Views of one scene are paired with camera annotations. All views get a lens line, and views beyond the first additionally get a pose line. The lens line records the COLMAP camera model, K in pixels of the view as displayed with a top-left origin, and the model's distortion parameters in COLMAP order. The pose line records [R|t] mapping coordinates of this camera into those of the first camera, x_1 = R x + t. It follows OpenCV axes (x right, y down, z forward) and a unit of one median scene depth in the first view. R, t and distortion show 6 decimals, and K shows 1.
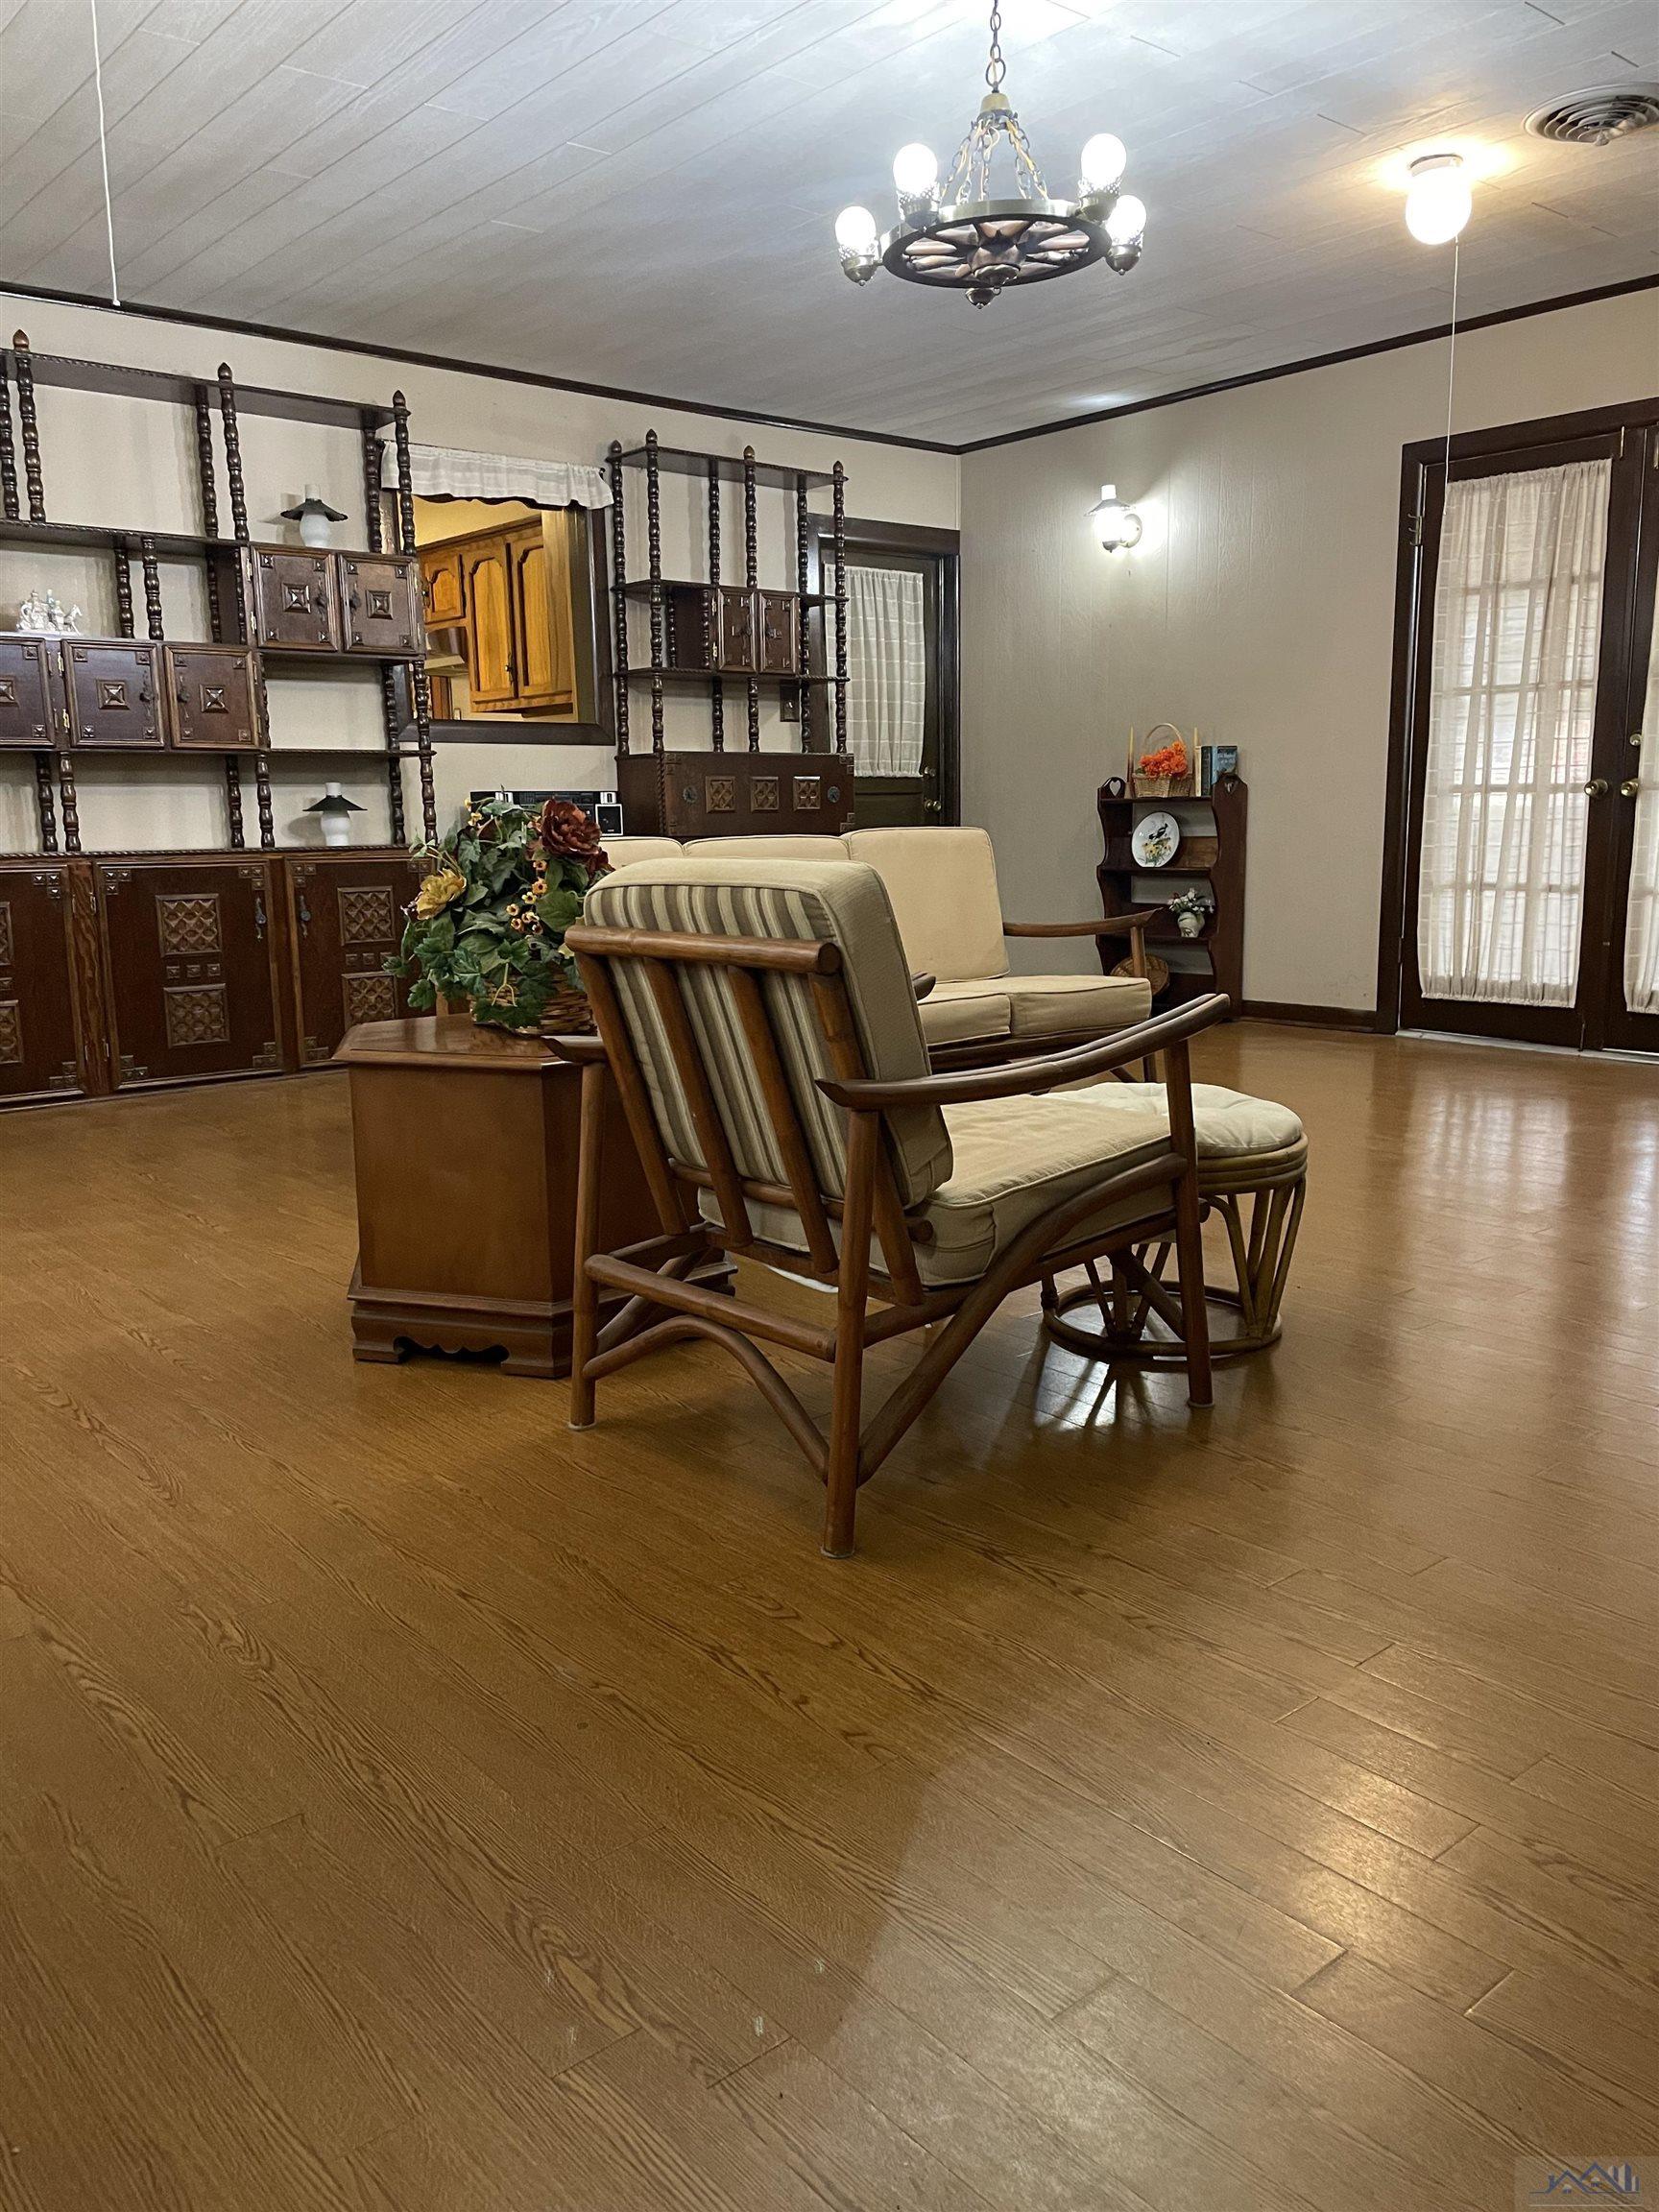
lens RADIAL K [[1628.0, 0, 835.6], [0, 1628.0, 1135.5], [0, 0, 1]] dist [0.046603, 0.000125]
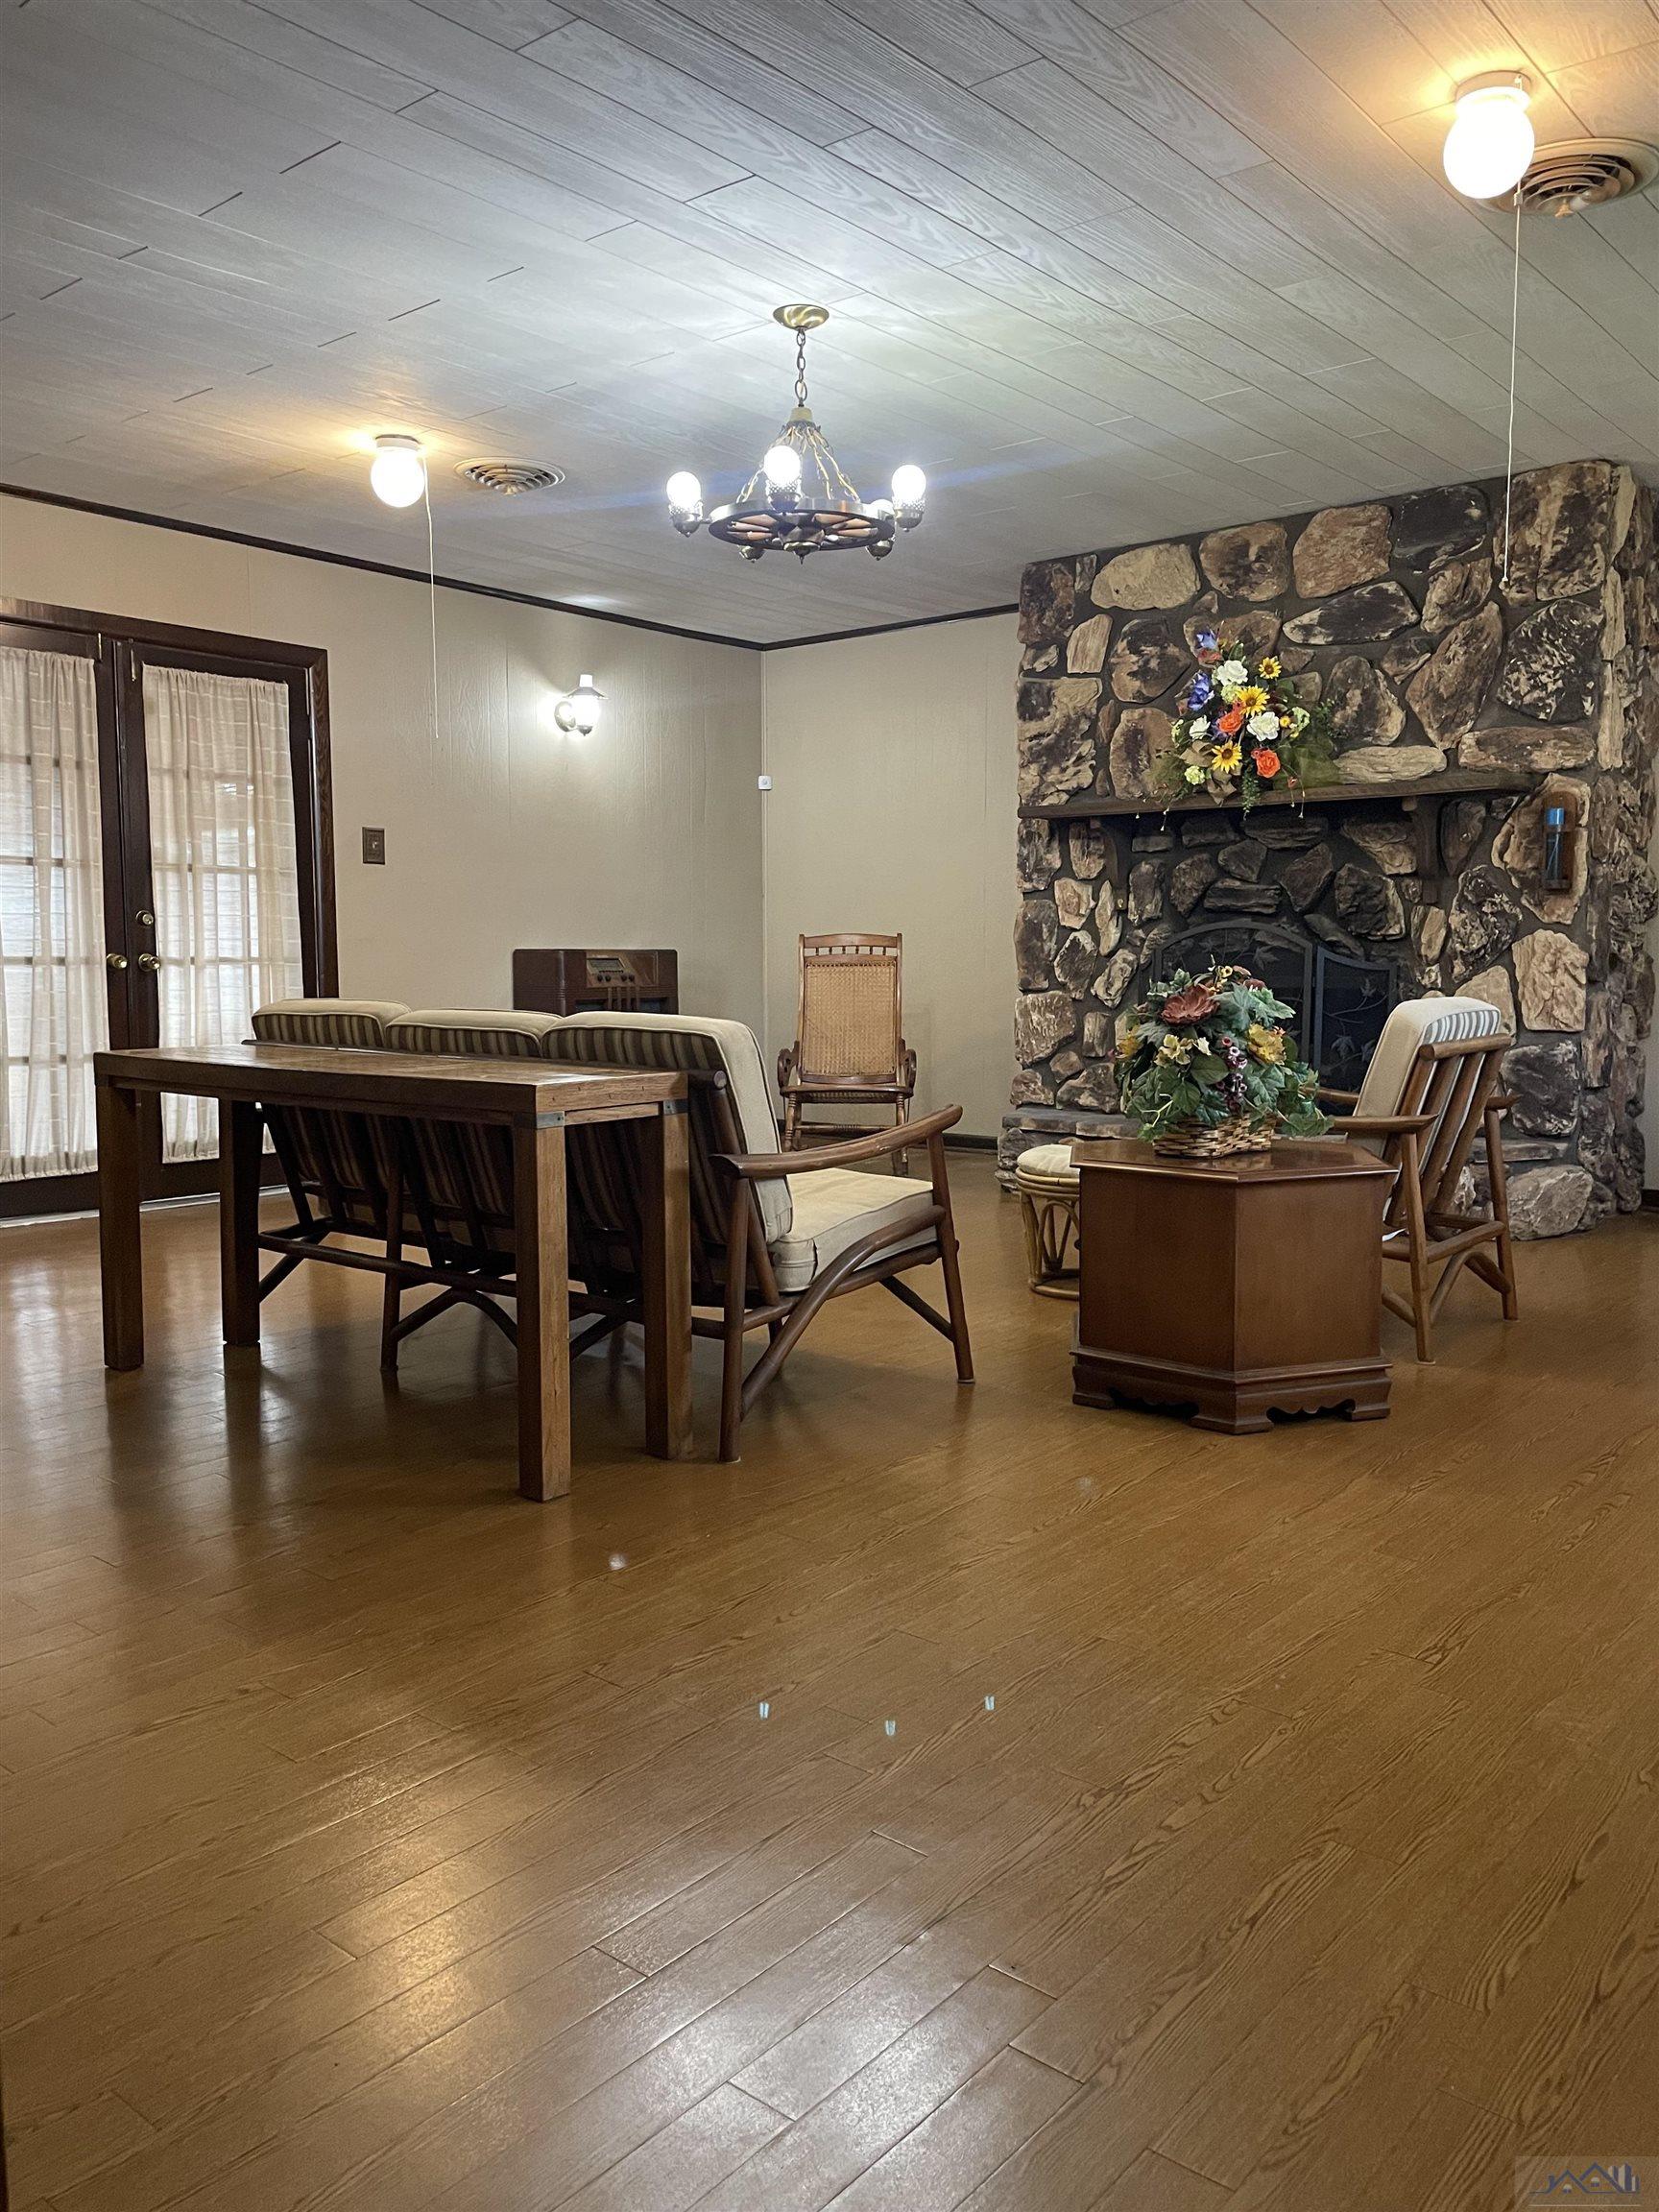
lens RADIAL K [[1701.8, 0, 829.5], [0, 1701.8, 1106.0], [0, 0, 1]] dist [-0.005304, -0.001311]
pose [[-0.156162, -0.067525, 0.985421, -0.860483], [0.198882, 0.975078, 0.098333, -0.170674], [-0.967502, 0.211338, -0.138840, 0.913717]]
